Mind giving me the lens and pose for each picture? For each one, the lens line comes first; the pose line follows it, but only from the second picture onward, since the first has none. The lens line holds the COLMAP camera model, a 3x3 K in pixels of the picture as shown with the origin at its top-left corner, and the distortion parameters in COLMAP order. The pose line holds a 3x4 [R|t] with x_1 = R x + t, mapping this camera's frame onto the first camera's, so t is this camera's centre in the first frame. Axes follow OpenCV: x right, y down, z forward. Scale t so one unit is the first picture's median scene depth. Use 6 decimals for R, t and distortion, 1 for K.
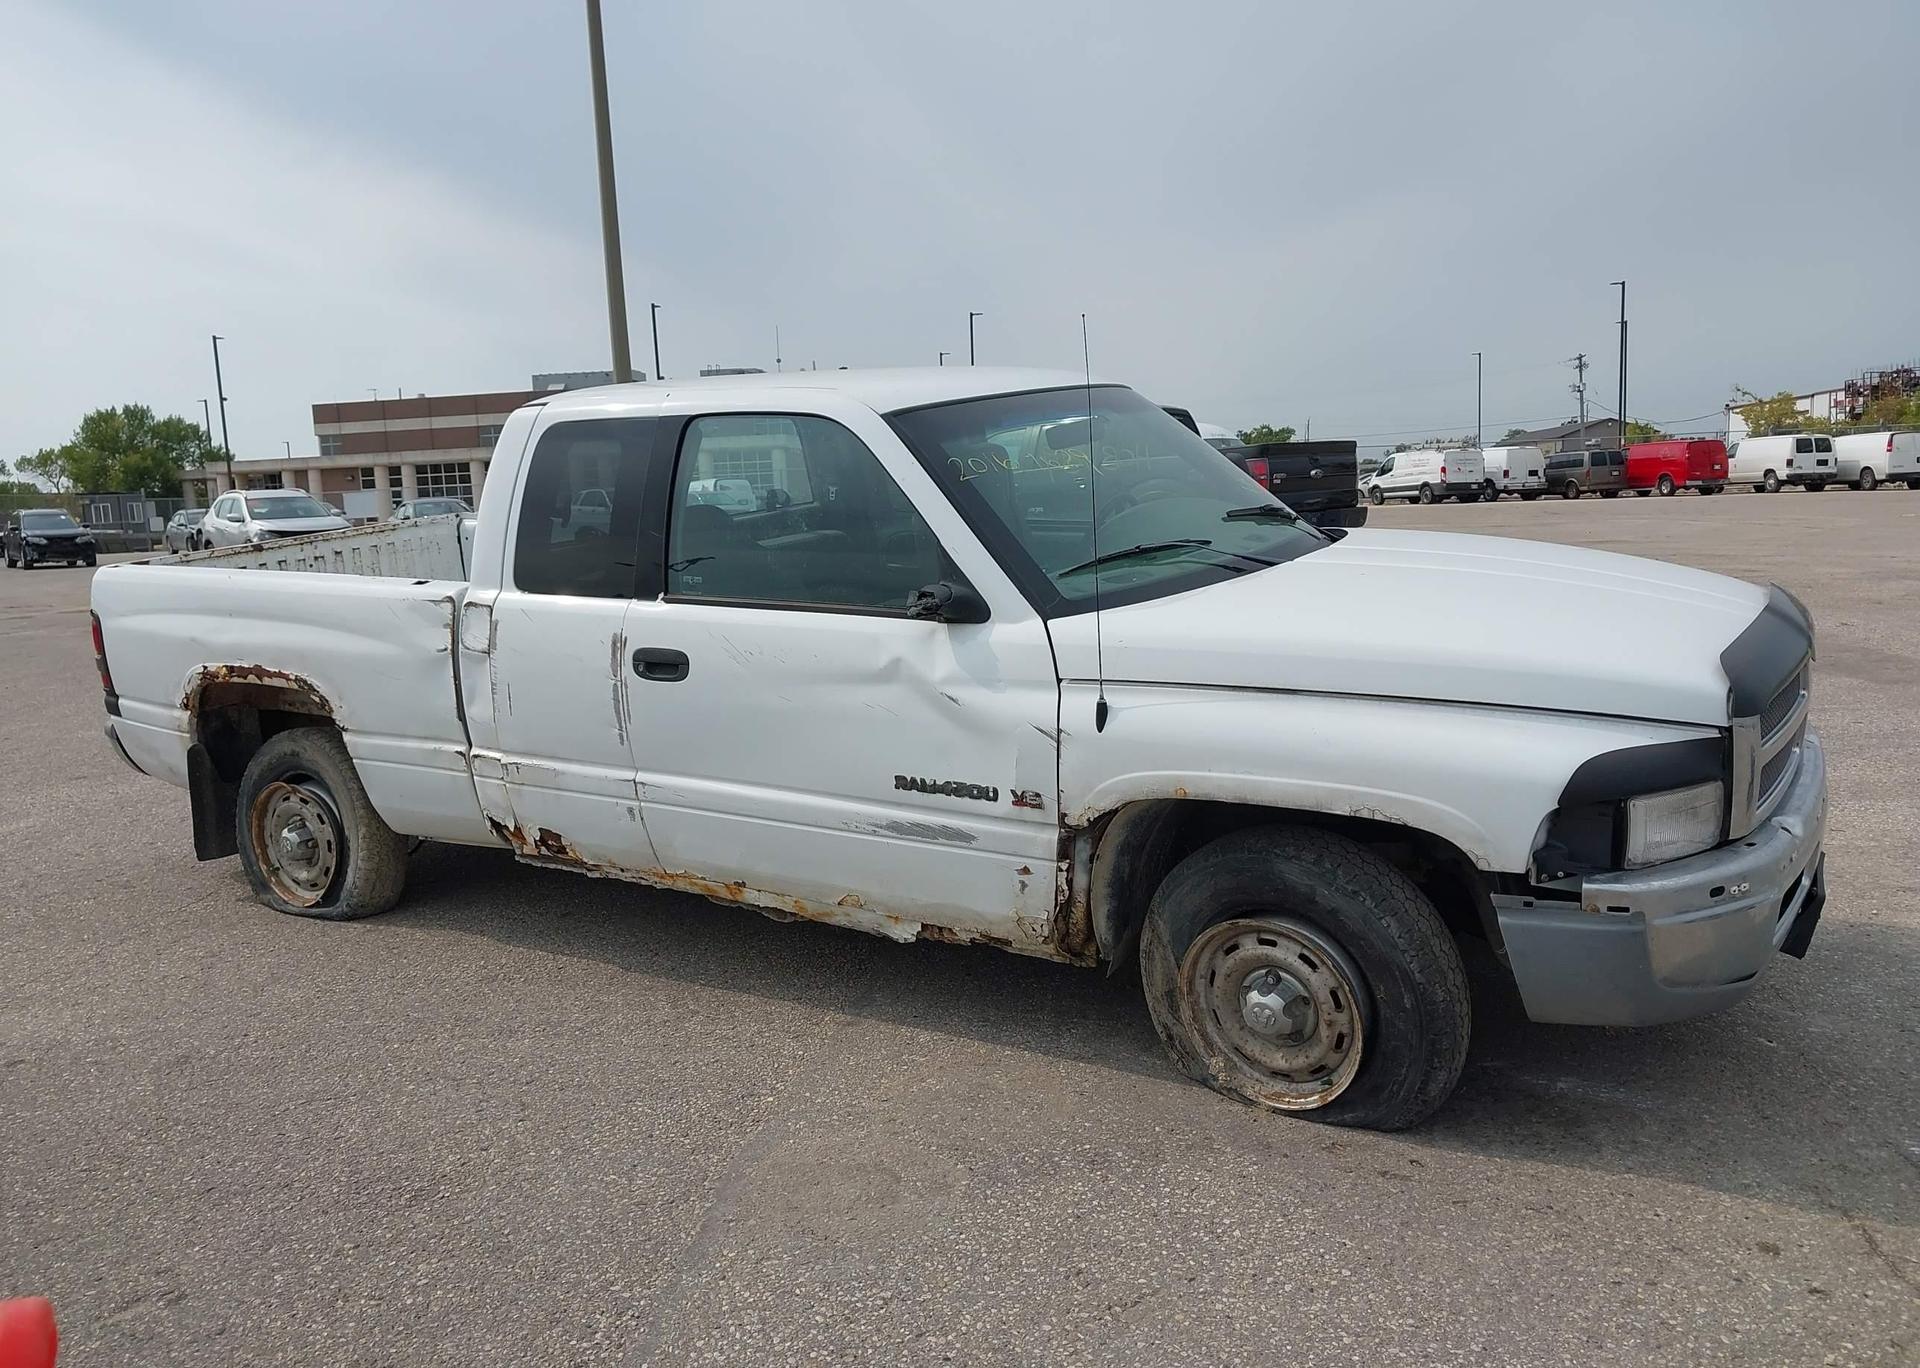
lens RADIAL K [[1523.8, 0, 945.4], [0, 1523.8, 673.5], [0, 0, 1]] dist [0.058900, -0.093528]
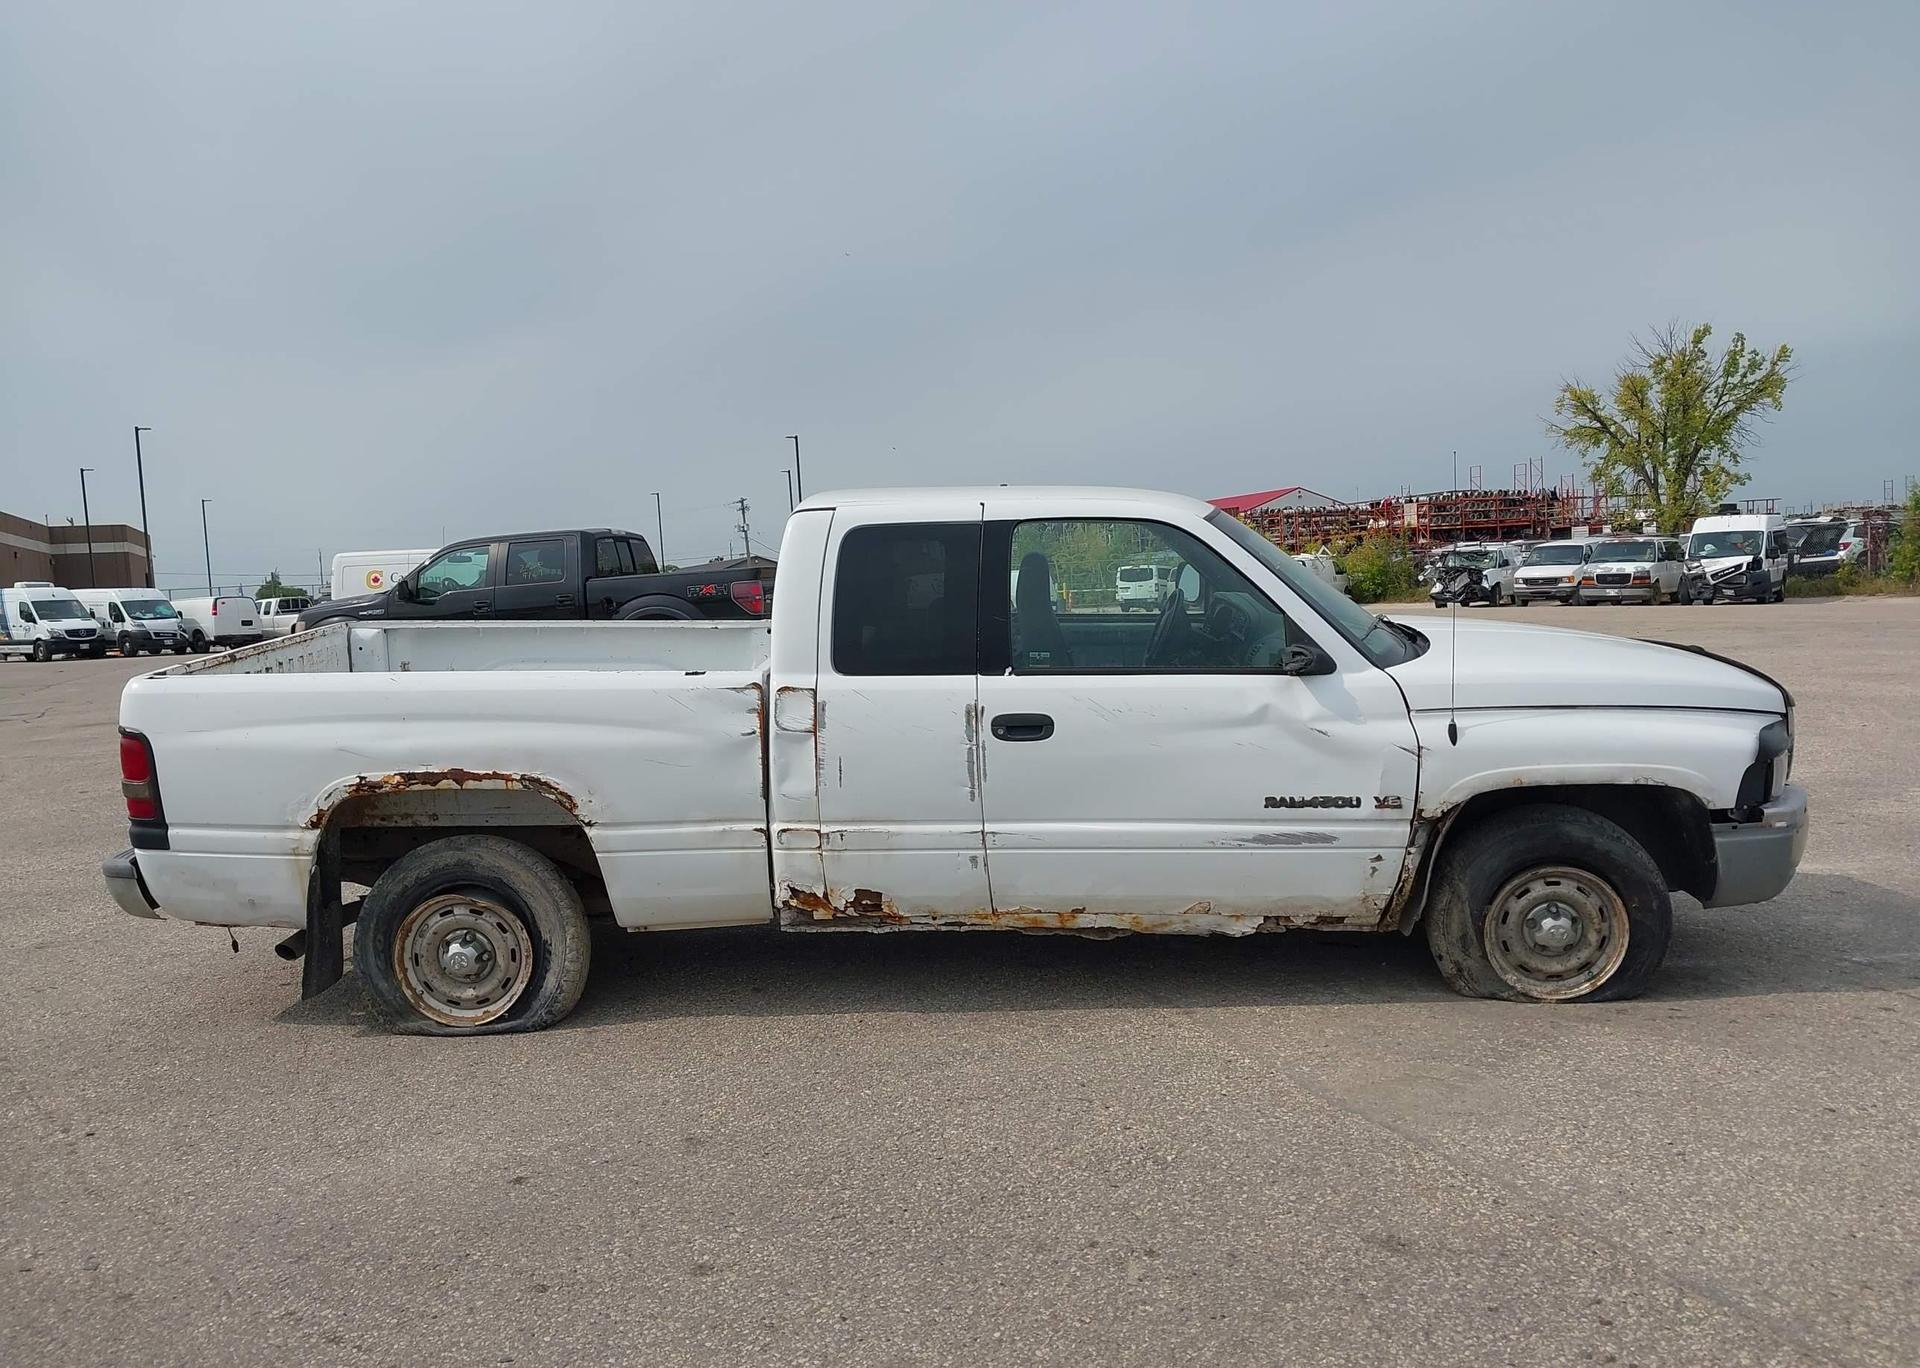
lens RADIAL K [[1523.8, 0, 934.8], [0, 1523.8, 661.9], [0, 0, 1]] dist [0.058900, -0.093528]
pose [[0.852778, -0.024400, 0.521703, -0.916287], [0.073376, 0.994598, -0.073423, 0.026838], [-0.517093, 0.100894, 0.849962, 0.036897]]
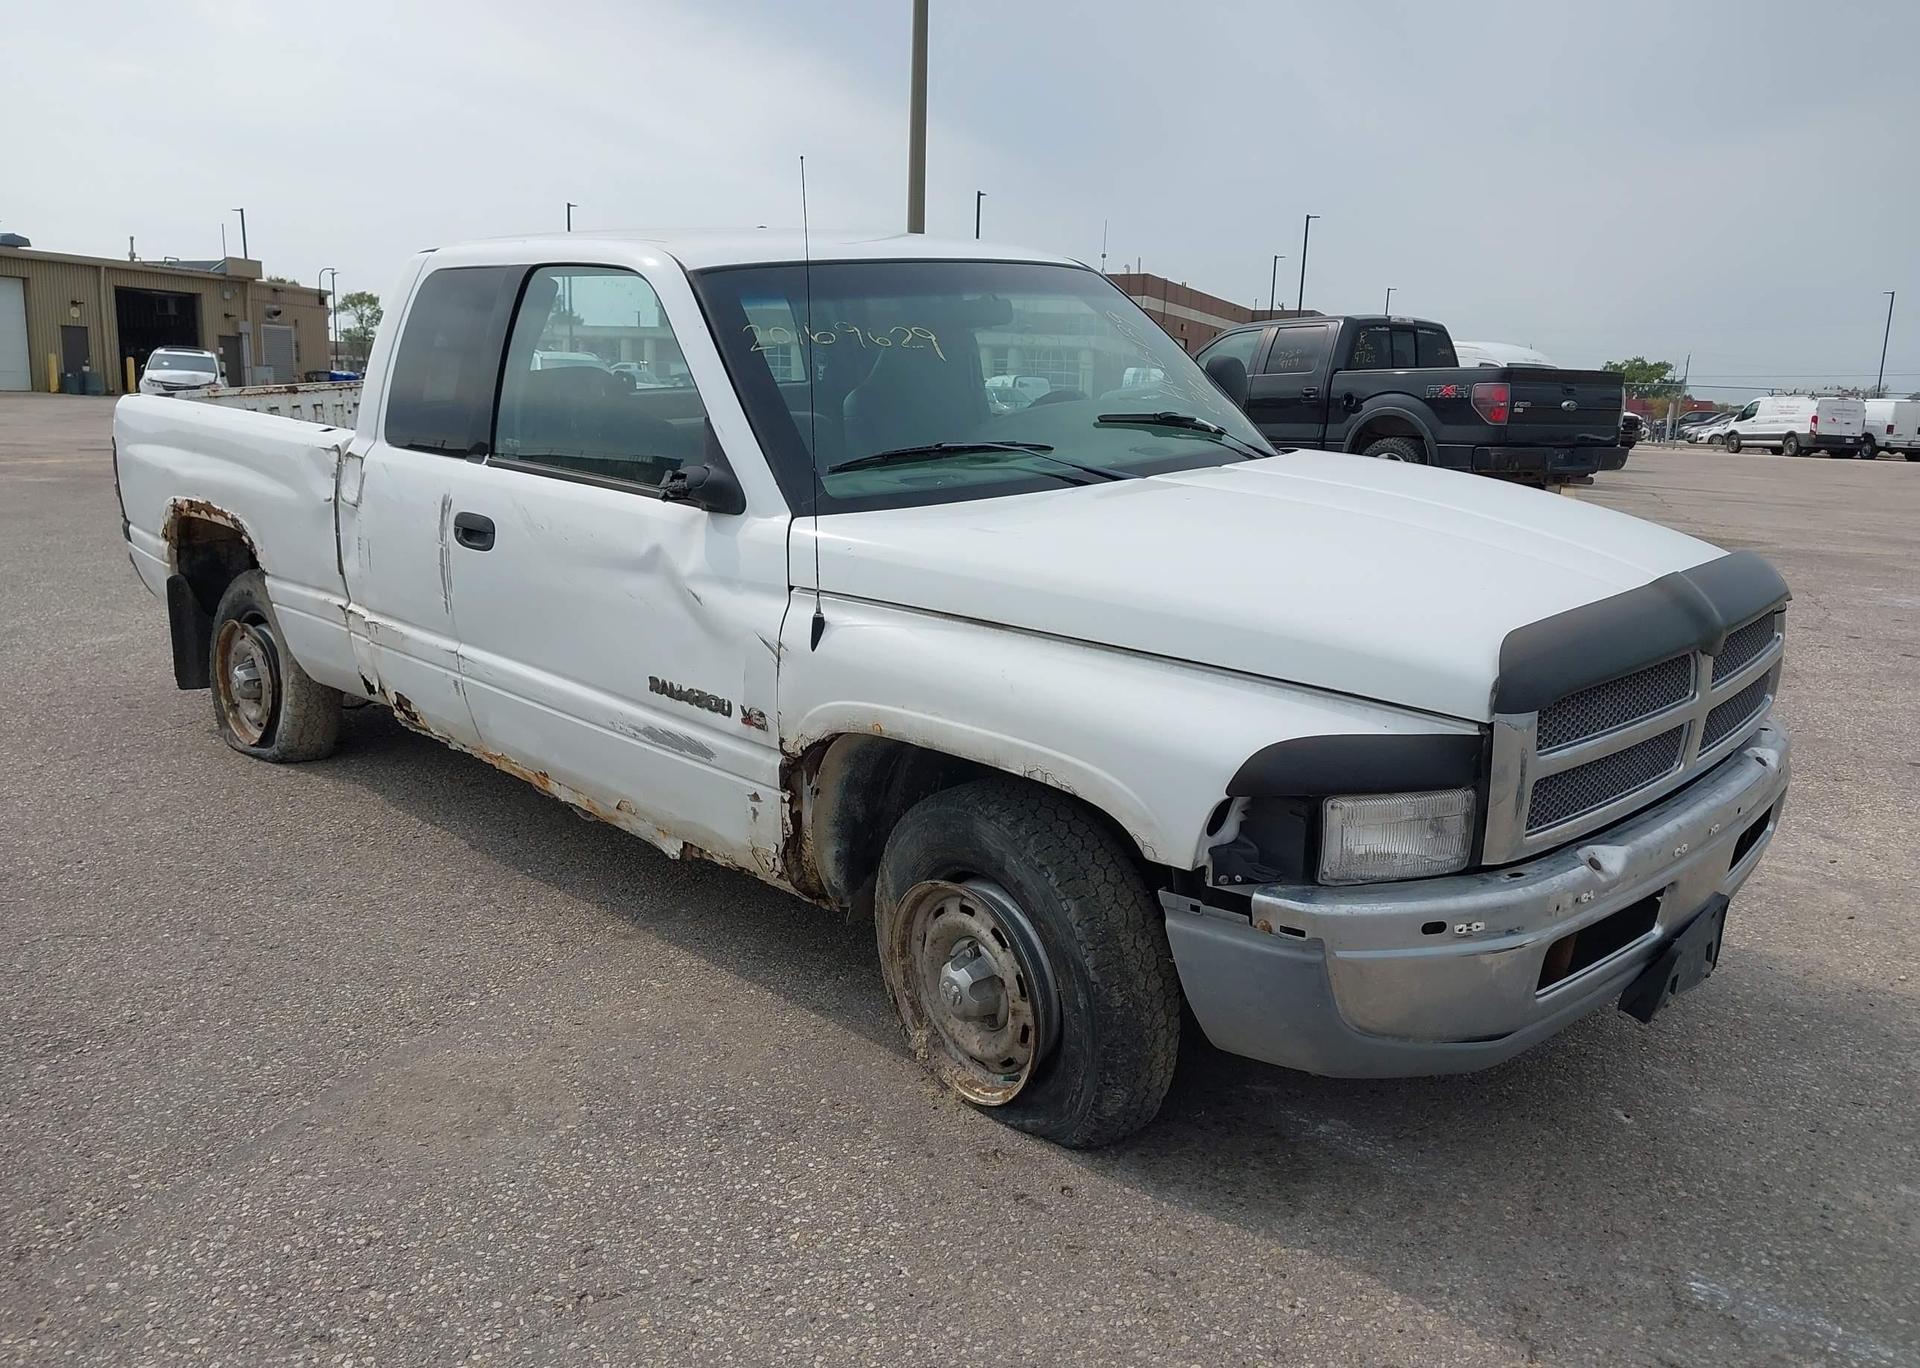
lens RADIAL K [[1523.8, 0, 951.7], [0, 1523.8, 689.2], [0, 0, 1]] dist [0.058900, -0.093528]
pose [[0.974997, 0.110068, -0.193042, 0.310634], [-0.095888, 0.992063, 0.081346, -0.015805], [0.200464, -0.060802, 0.977813, 0.142651]]
